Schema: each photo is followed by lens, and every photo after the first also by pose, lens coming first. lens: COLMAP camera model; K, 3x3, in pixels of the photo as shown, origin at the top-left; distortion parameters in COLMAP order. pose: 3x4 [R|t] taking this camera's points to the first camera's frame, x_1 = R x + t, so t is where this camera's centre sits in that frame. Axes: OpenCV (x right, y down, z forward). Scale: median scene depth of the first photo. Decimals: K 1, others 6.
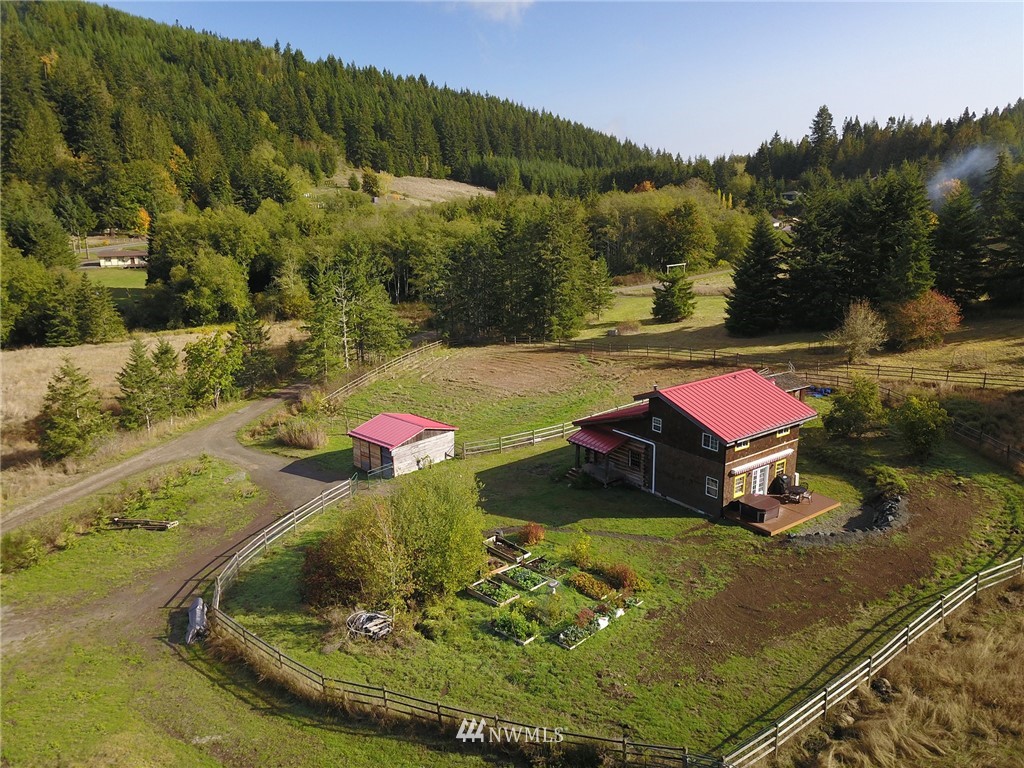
lens RADIAL K [[782.6, 0, 527.4], [0, 782.6, 386.2], [0, 0, 1]] dist [0.004847, -0.007703]
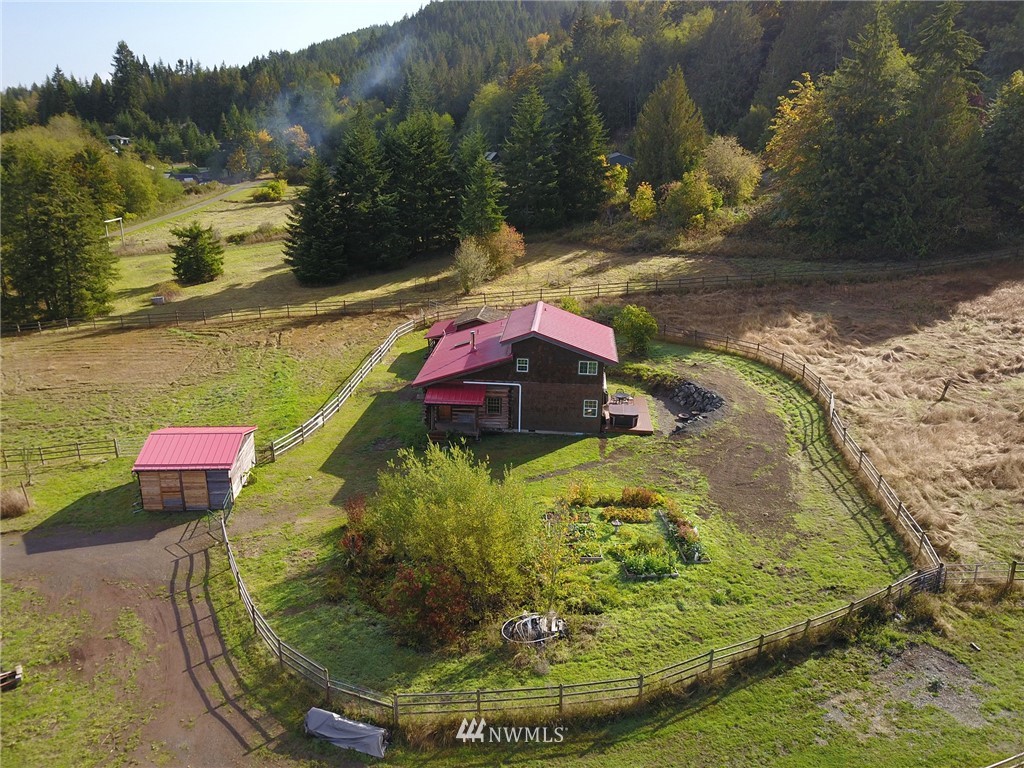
lens RADIAL K [[782.6, 0, 527.4], [0, 782.6, 386.2], [0, 0, 1]] dist [0.004847, -0.007703]
pose [[0.685521, -0.209649, 0.697215, -0.107283], [0.163895, 0.977500, 0.132783, -0.011414], [-0.709366, 0.023244, 0.704457, 0.053192]]
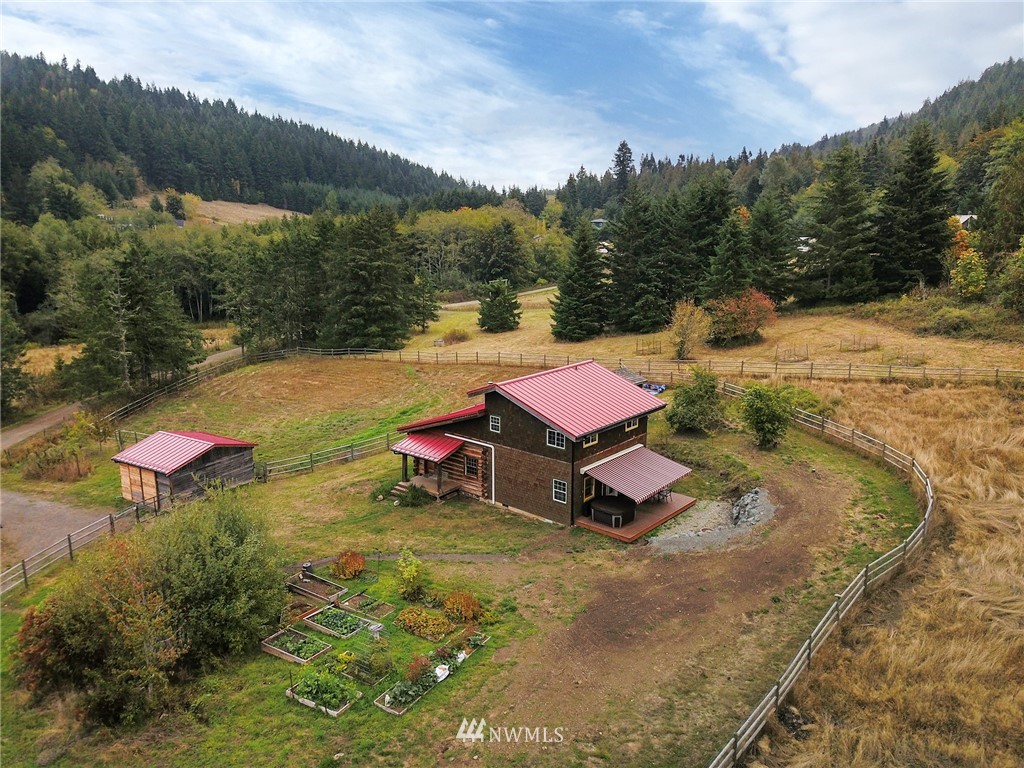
lens RADIAL K [[767.8, 0, 512.0], [0, 767.8, 384.0], [0, 0, 1]] dist [0.008559, -0.000895]
pose [[0.978557, -0.039315, 0.202191, 0.002714], [0.046460, 0.998448, -0.030715, 0.006409], [-0.200670, 0.039450, 0.978864, 0.032345]]
